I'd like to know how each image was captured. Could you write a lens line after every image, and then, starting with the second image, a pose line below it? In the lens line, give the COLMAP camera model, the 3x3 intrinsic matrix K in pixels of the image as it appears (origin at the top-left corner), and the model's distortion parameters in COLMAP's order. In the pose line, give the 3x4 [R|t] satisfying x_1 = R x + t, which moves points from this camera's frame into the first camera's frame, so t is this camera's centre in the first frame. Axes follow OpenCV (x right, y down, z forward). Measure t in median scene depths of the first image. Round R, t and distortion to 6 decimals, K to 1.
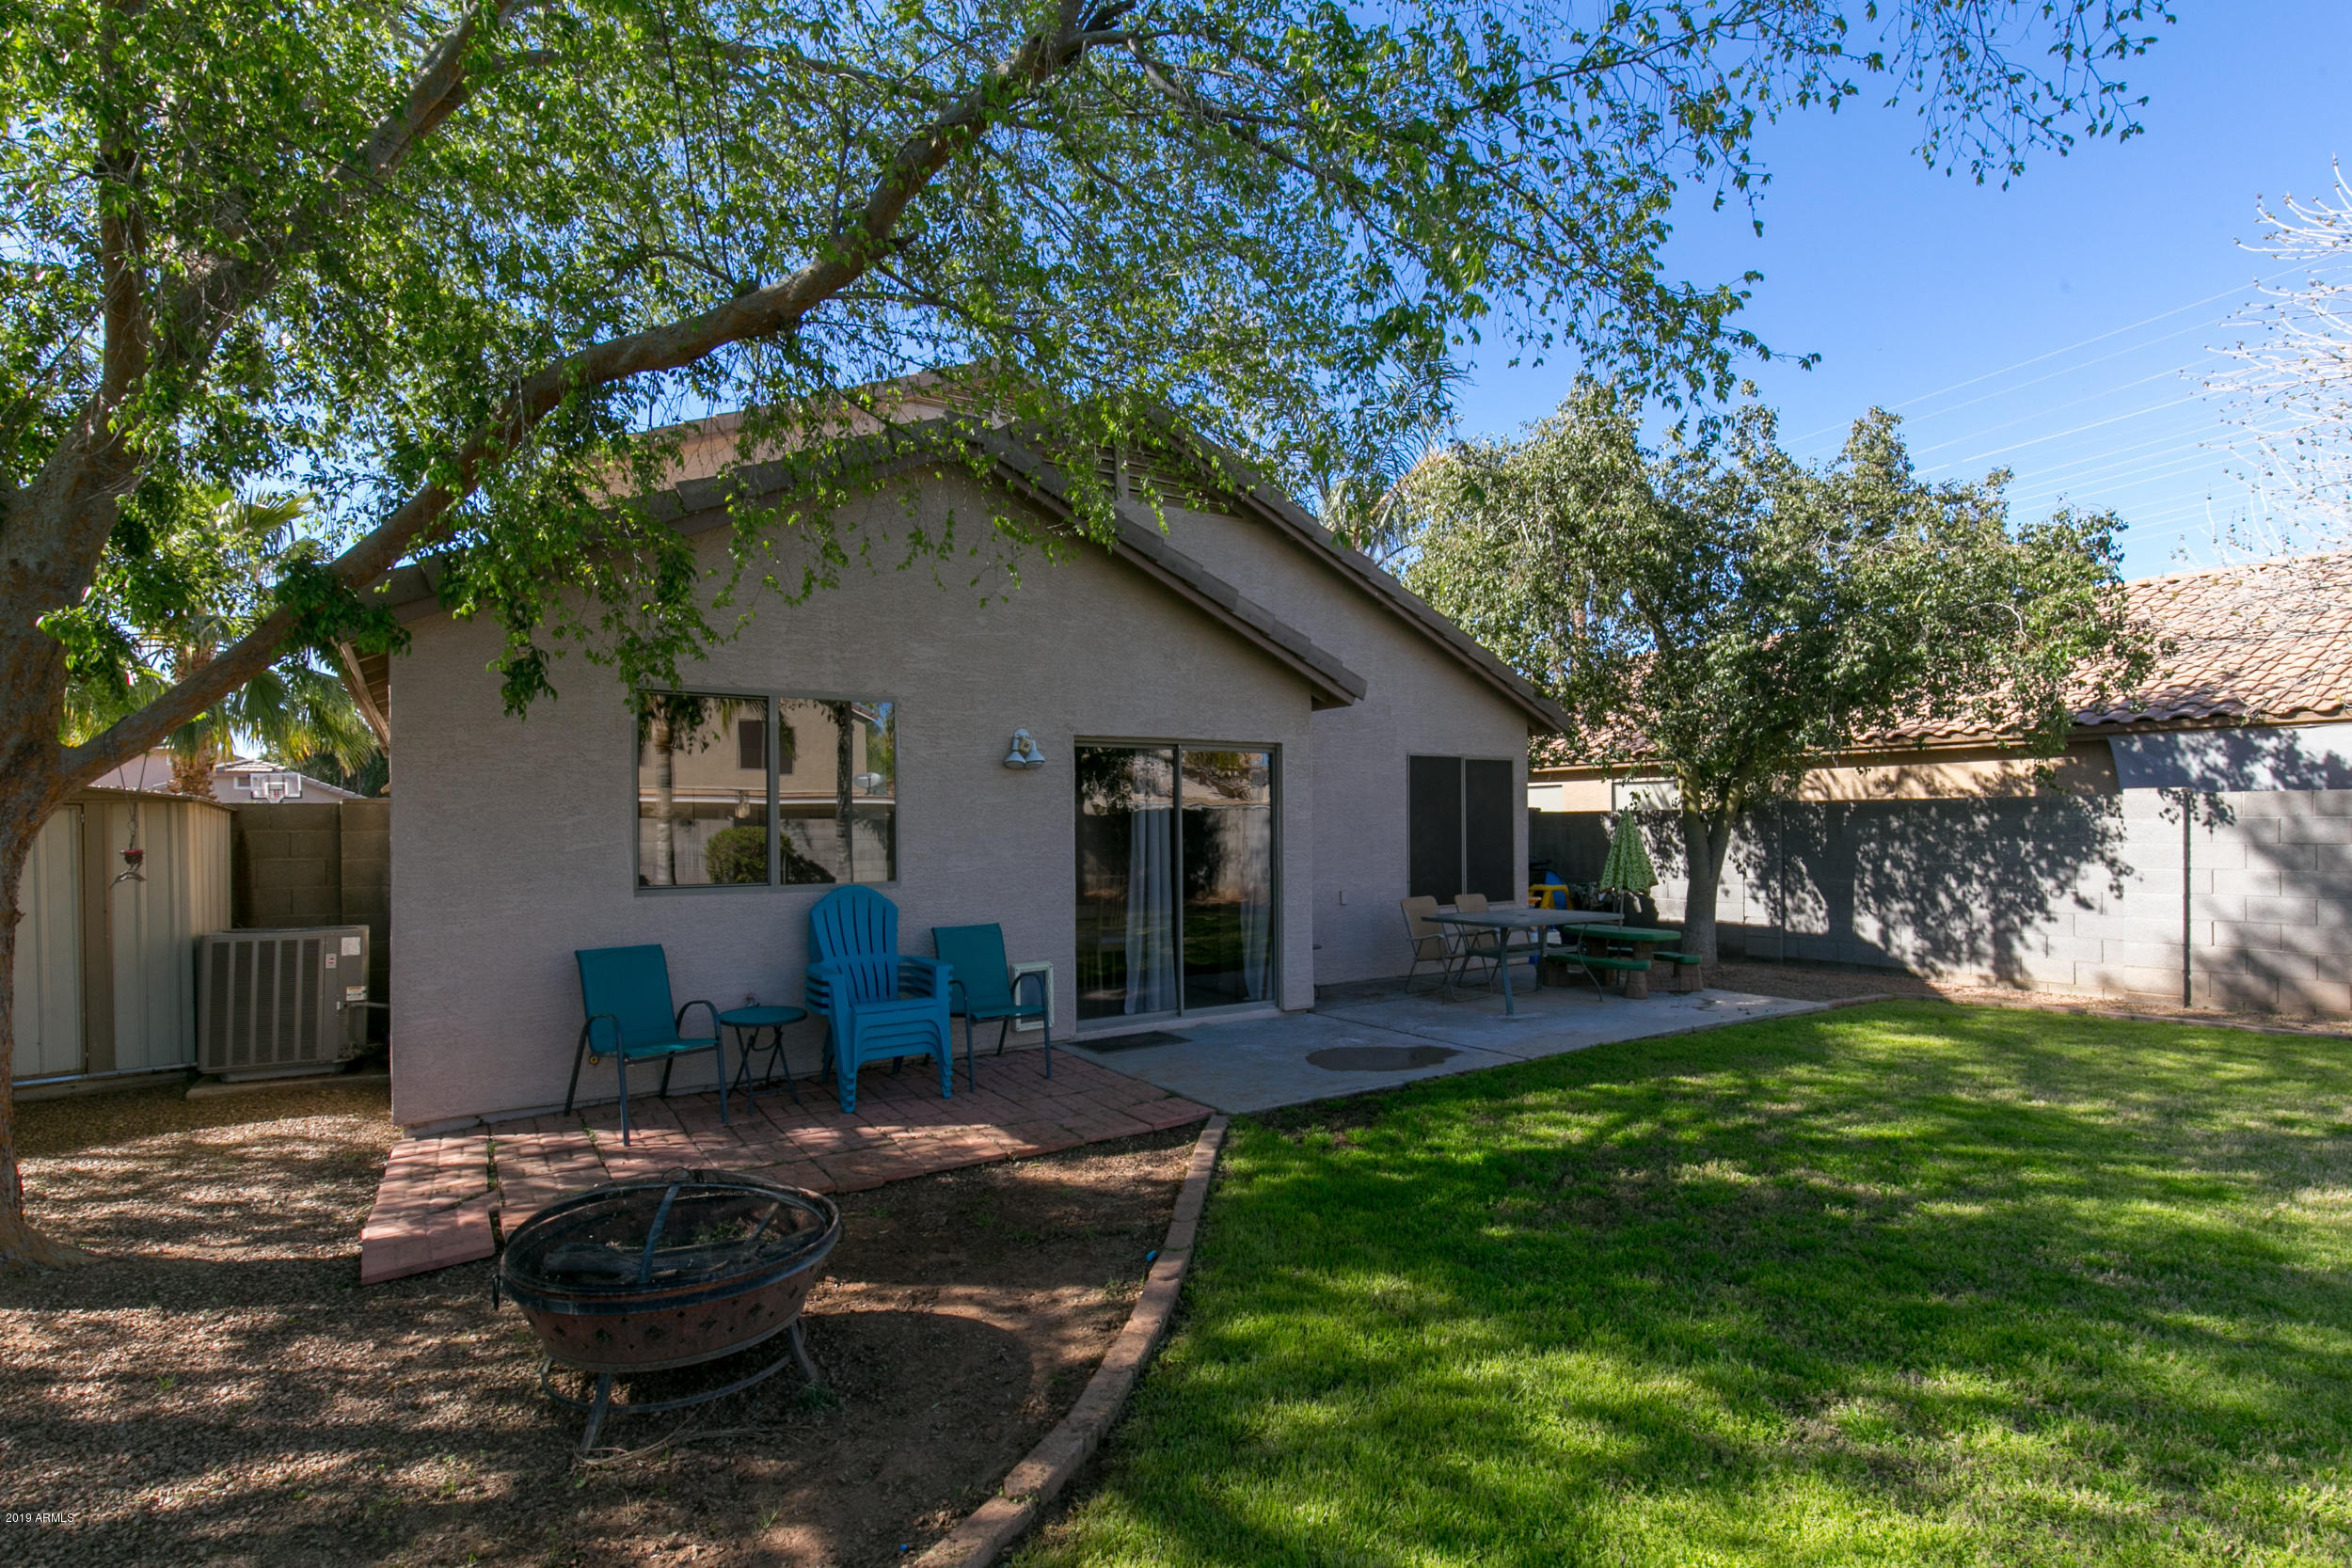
lens RADIAL K [[1122.8, 0, 1171.4], [0, 1122.8, 818.3], [0, 0, 1]] dist [0.003228, 0.000042]
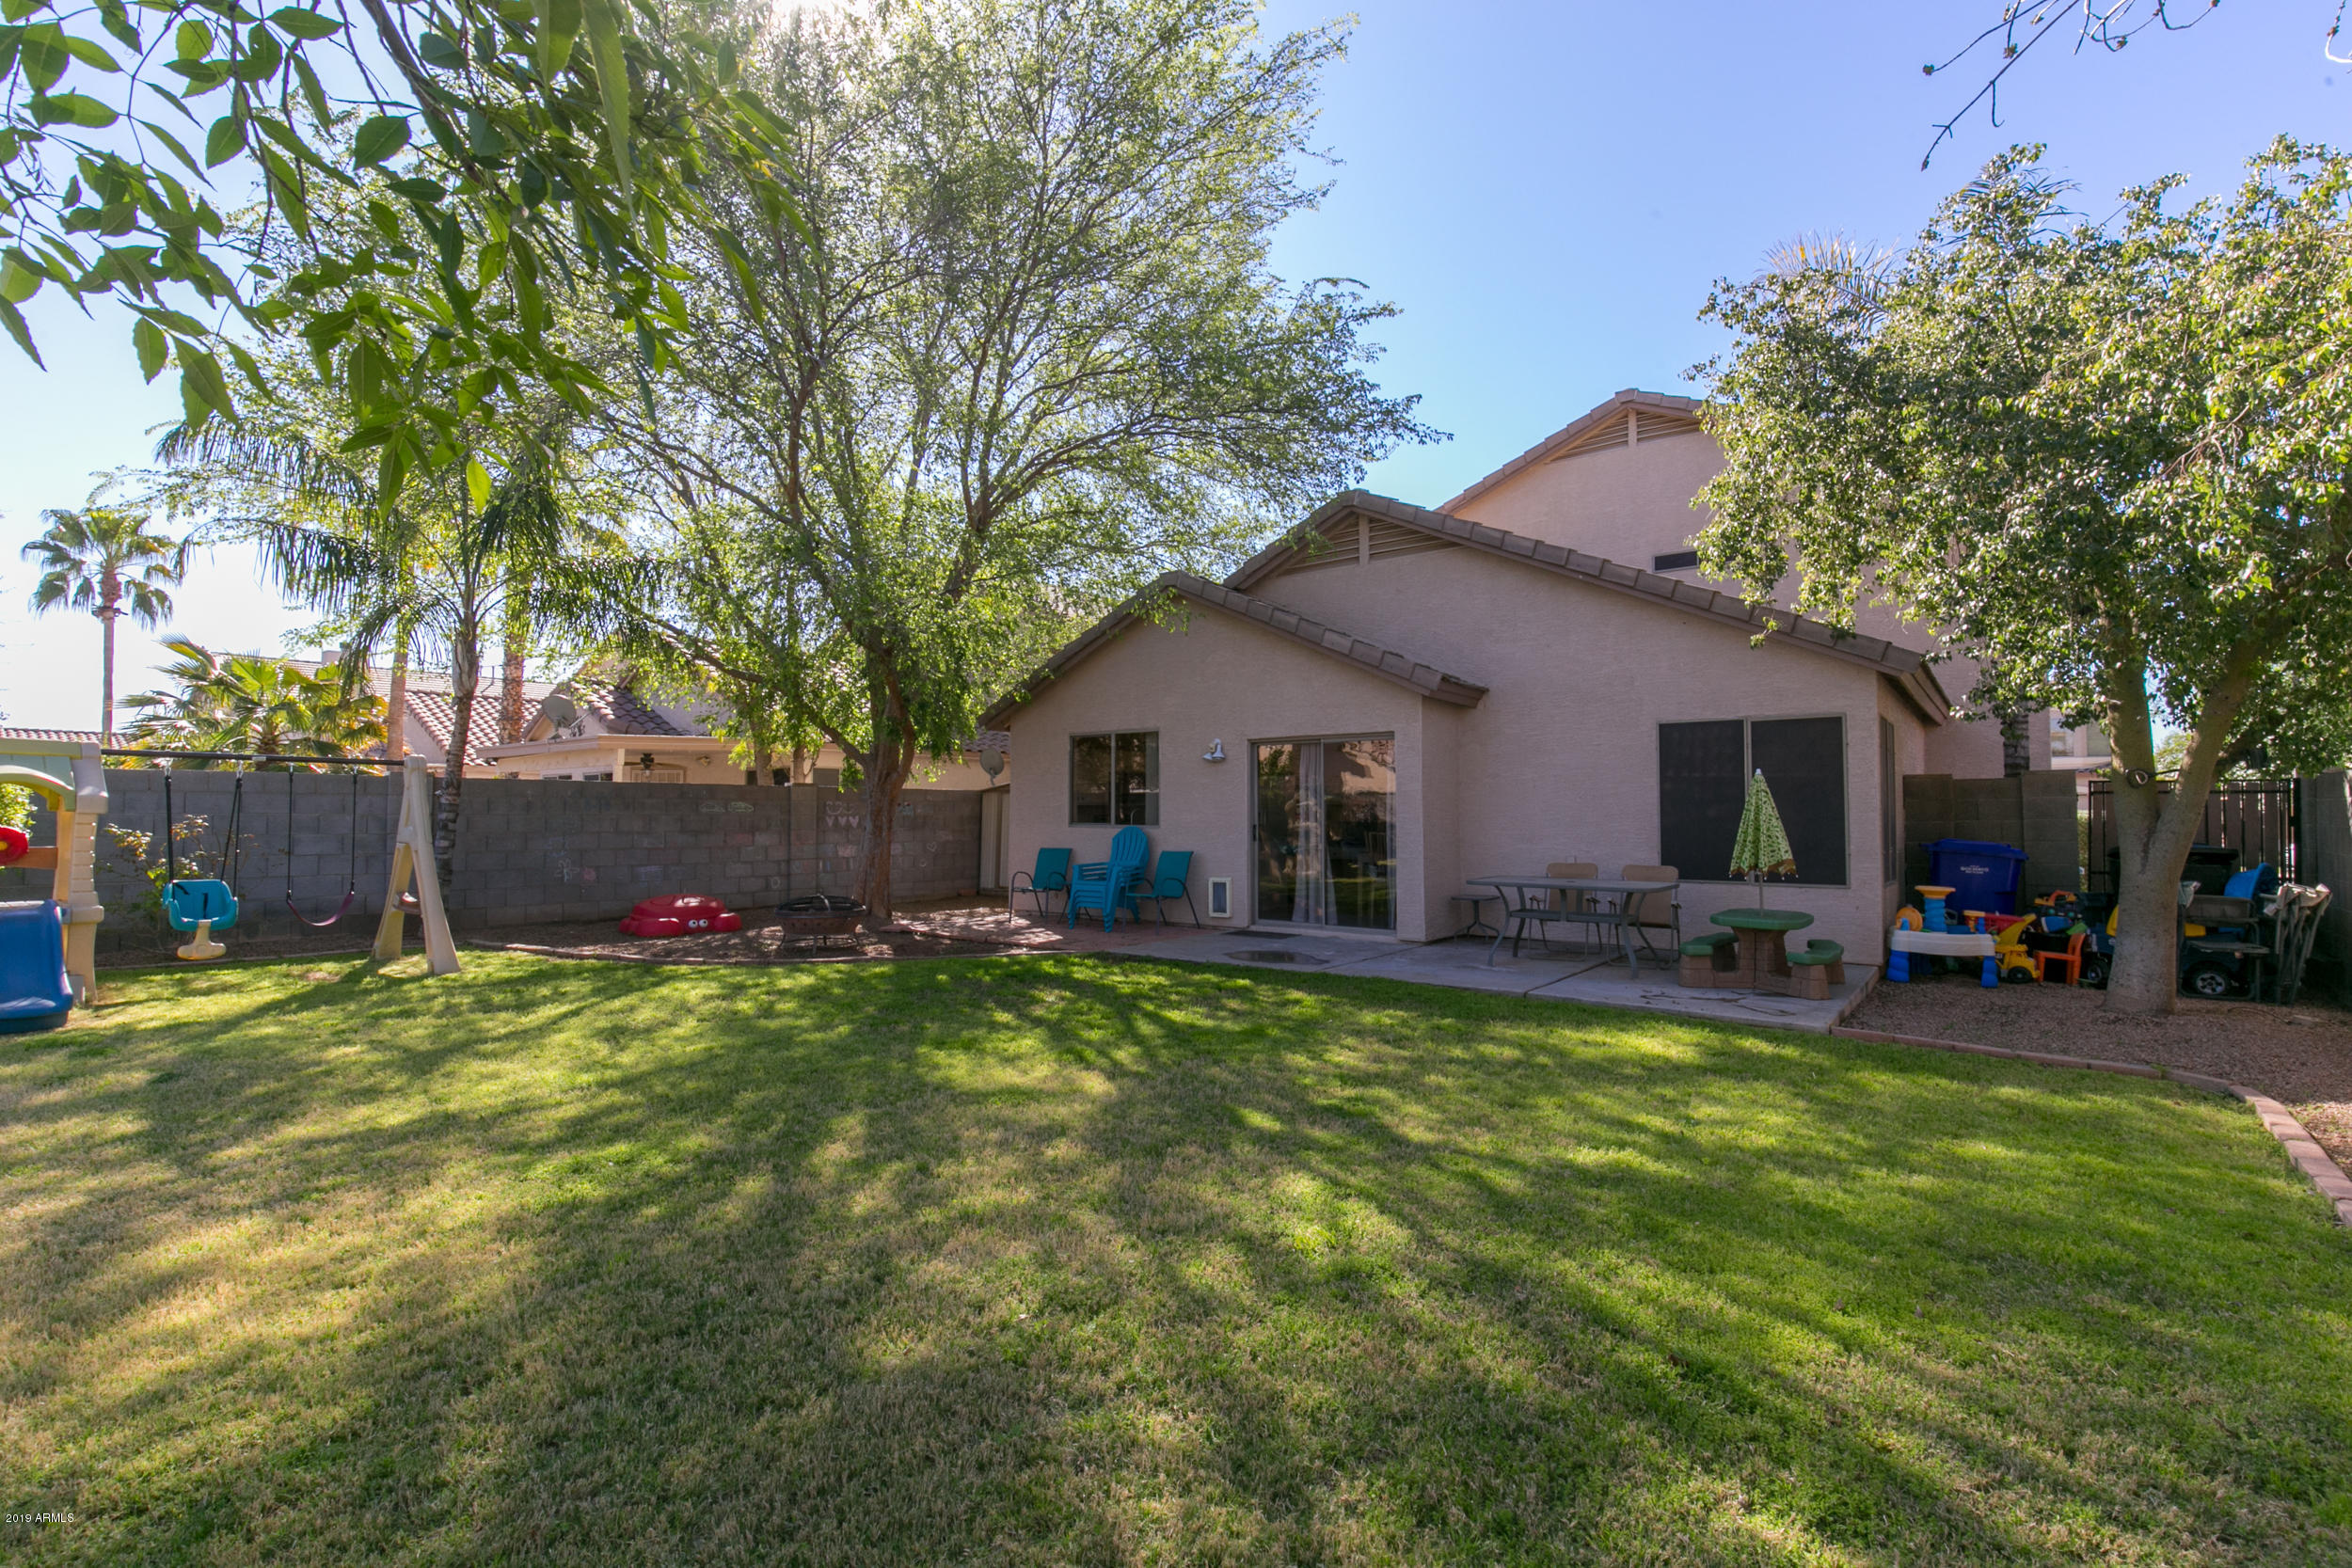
lens RADIAL K [[1038.2, 0, 1183.6], [0, 1038.2, 783.5], [0, 0, 1]] dist [0.002428, 0.000172]
pose [[0.337475, -0.018200, -0.941159, 0.930187], [0.003735, 0.999831, -0.017996, 0.011443], [0.941327, 0.002558, 0.337486, 0.299919]]
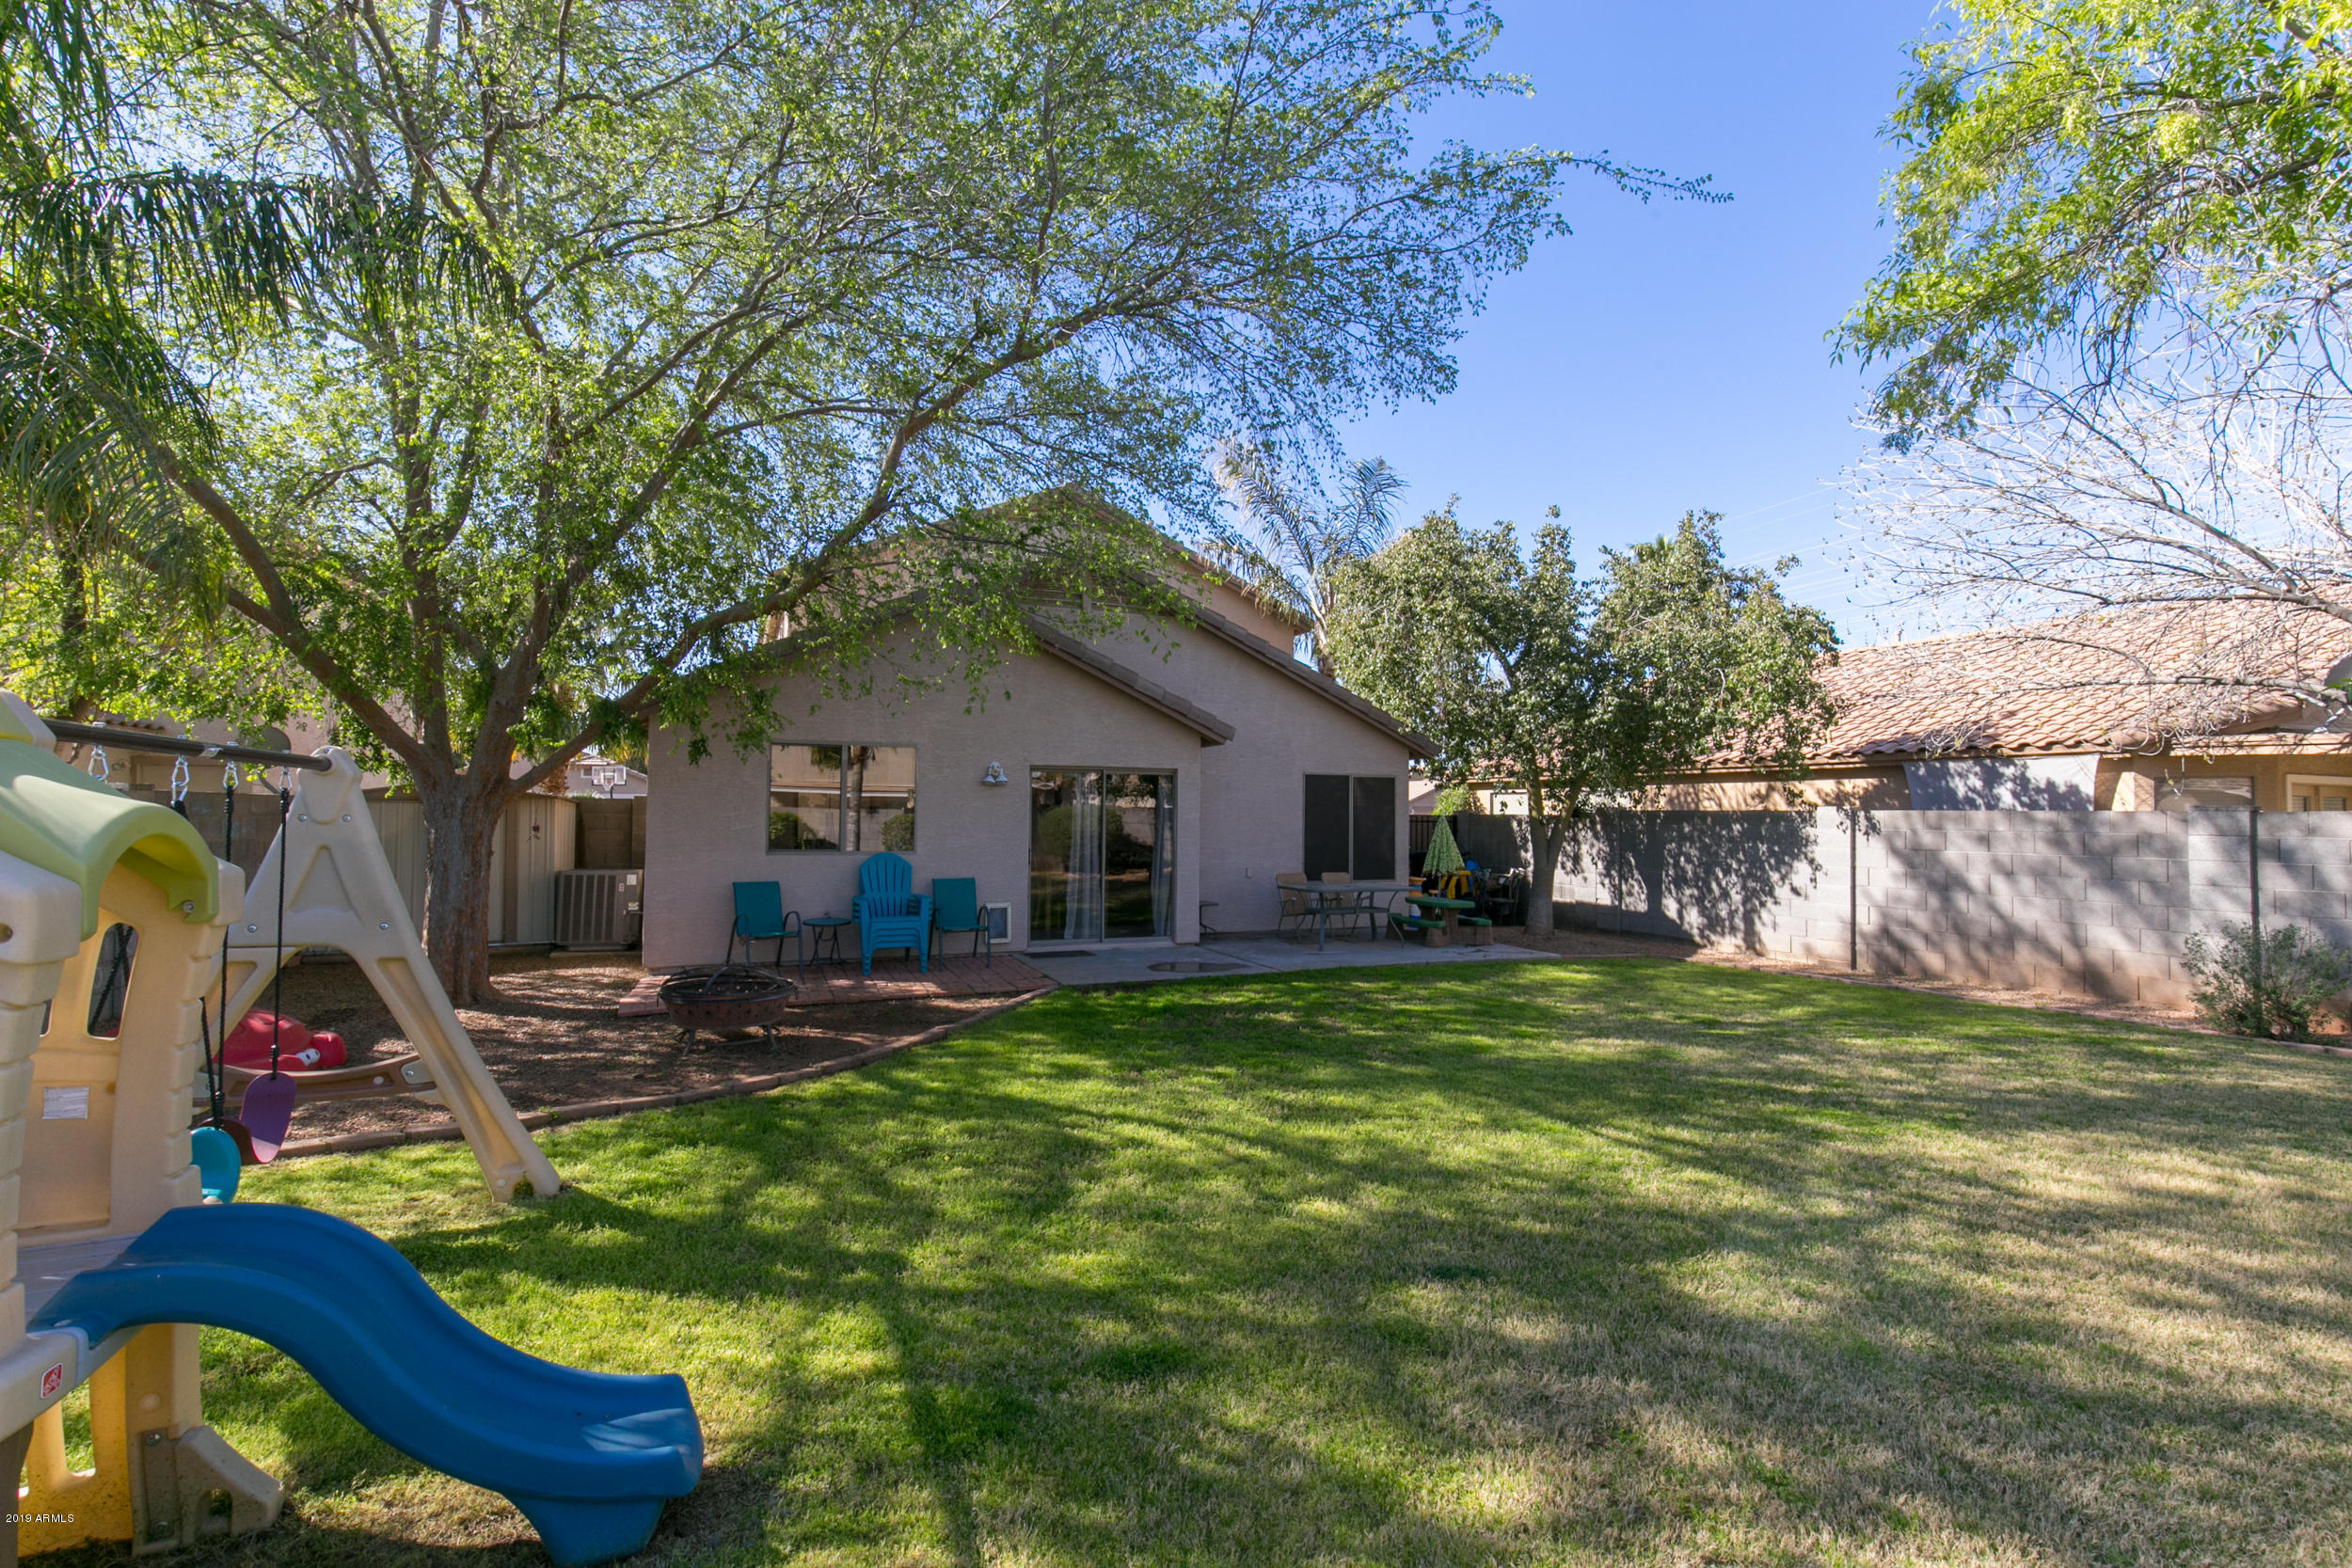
lens RADIAL K [[1038.8, 0, 1166.8], [0, 1038.8, 781.9], [0, 0, 1]] dist [0.001274, 0.000013]
pose [[0.983405, 0.011400, -0.181068, 0.279609], [-0.016131, 0.999565, -0.024678, -0.011095], [0.180708, 0.027189, 0.983161, -0.329380]]
